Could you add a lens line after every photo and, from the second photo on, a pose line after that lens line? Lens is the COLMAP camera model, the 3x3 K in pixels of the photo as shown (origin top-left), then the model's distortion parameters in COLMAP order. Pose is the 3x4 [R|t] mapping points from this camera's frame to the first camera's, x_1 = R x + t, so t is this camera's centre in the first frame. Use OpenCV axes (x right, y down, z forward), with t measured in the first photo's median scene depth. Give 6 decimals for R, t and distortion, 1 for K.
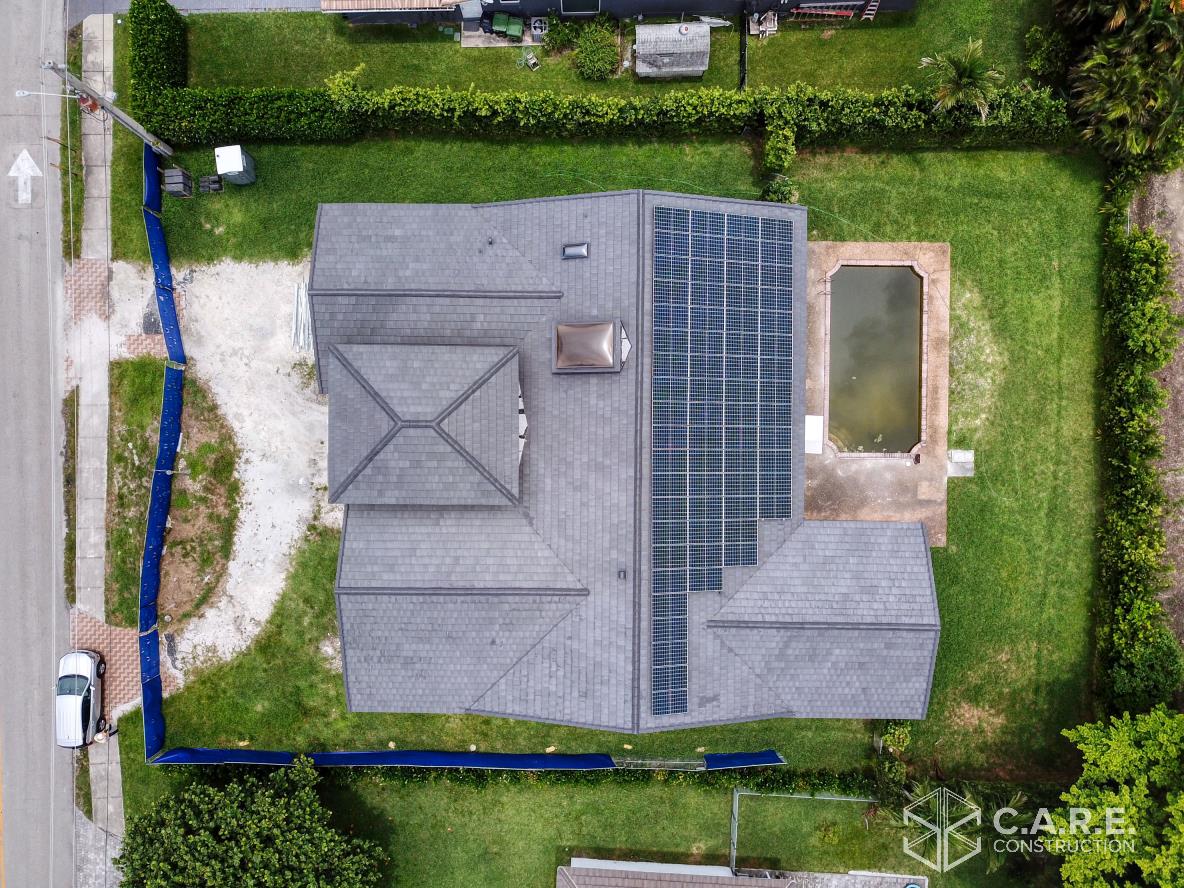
lens RADIAL K [[909.0, 0, 581.4], [0, 909.0, 452.6], [0, 0, 1]] dist [-0.001006, 0.003983]
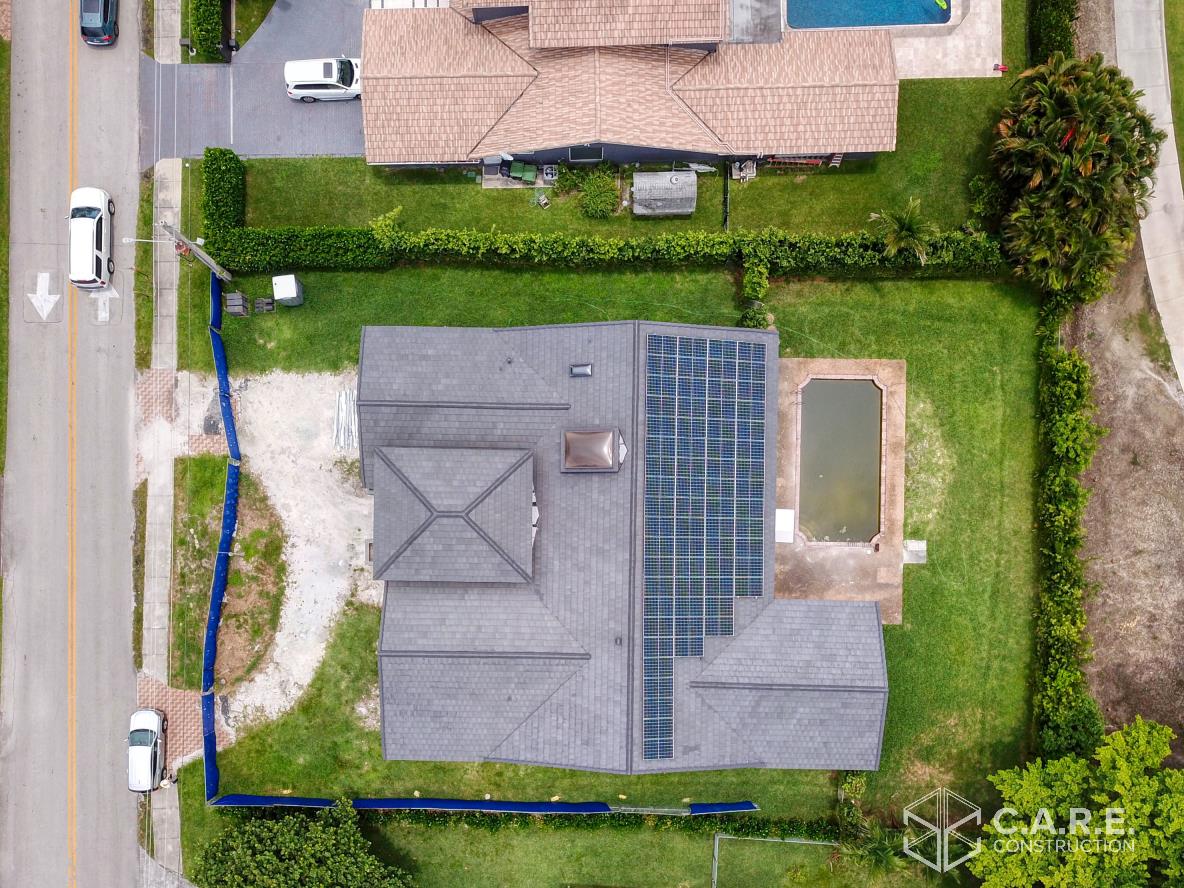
lens RADIAL K [[888.4, 0, 567.6], [0, 888.4, 530.8], [0, 0, 1]] dist [0.000748, 0.000640]
pose [[0.999884, 0.007303, -0.013361, -0.006043], [-0.007493, 0.999871, -0.014241, 0.004887], [0.013255, 0.014340, 0.999809, -0.134724]]
